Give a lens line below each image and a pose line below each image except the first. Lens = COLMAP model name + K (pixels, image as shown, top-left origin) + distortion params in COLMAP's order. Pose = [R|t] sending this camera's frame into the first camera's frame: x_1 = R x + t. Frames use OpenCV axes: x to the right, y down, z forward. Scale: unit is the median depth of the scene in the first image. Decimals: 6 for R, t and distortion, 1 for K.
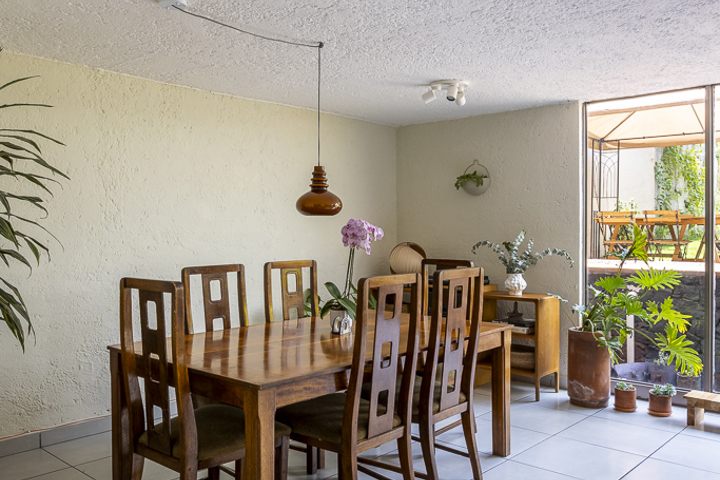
lens RADIAL K [[639.0, 0, 363.7], [0, 639.0, 236.3], [0, 0, 1]] dist [-0.019540, 0.015291]
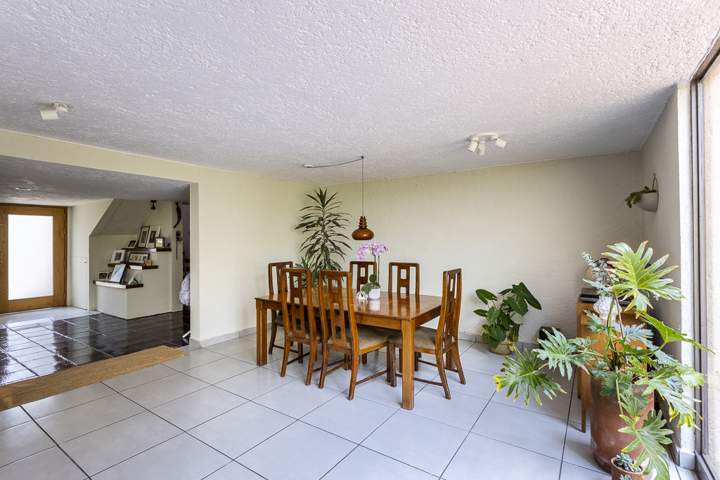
lens RADIAL K [[342.1, 0, 357.2], [0, 342.1, 236.8], [0, 0, 1]] dist [-0.002638, 0.004410]
pose [[0.135932, -0.004254, -0.990709, 0.954157], [-0.003459, 0.999983, -0.004769, -0.035804], [0.990712, 0.004075, 0.135915, 0.777696]]
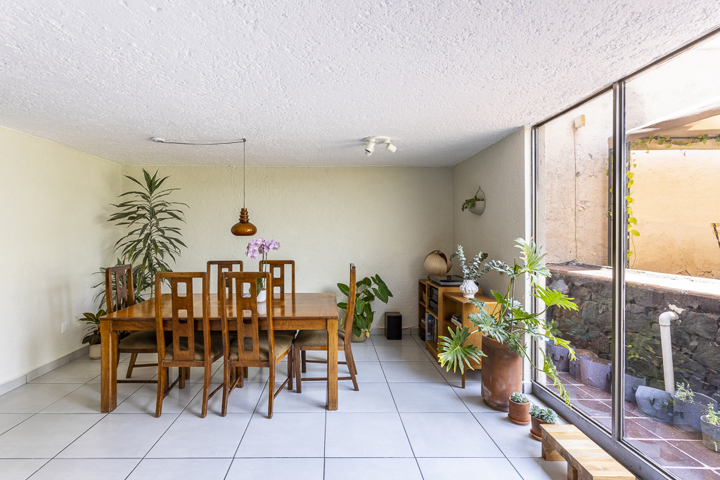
lens RADIAL K [[359.8, 0, 331.9], [0, 359.8, 236.1], [0, 0, 1]] dist [-0.002398, 0.000317]
pose [[0.673317, 0.005832, -0.739331, 0.785375], [-0.006118, 0.999979, 0.002317, -0.033570], [0.739329, 0.002963, 0.673338, 0.471586]]
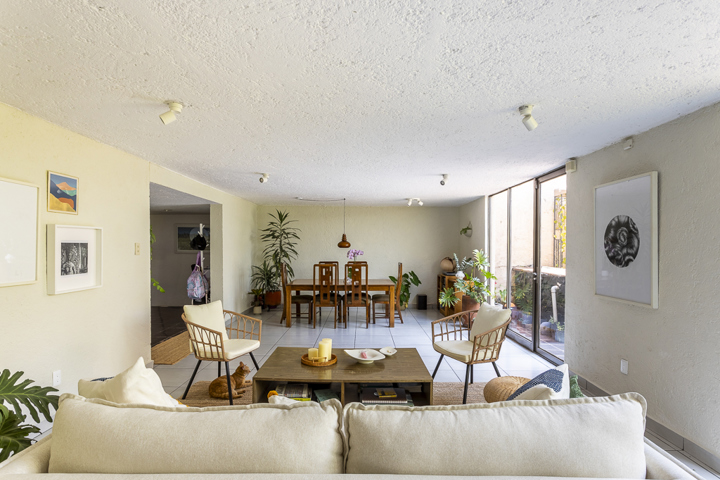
lens RADIAL K [[393.8, 0, 366.3], [0, 393.8, 251.7], [0, 0, 1]] dist [0.004017, 0.000104]
pose [[0.681602, 0.014796, -0.731574, 1.478153], [-0.011701, 0.999888, 0.009320, -0.031301], [0.731630, 0.002207, 0.681699, -0.350255]]
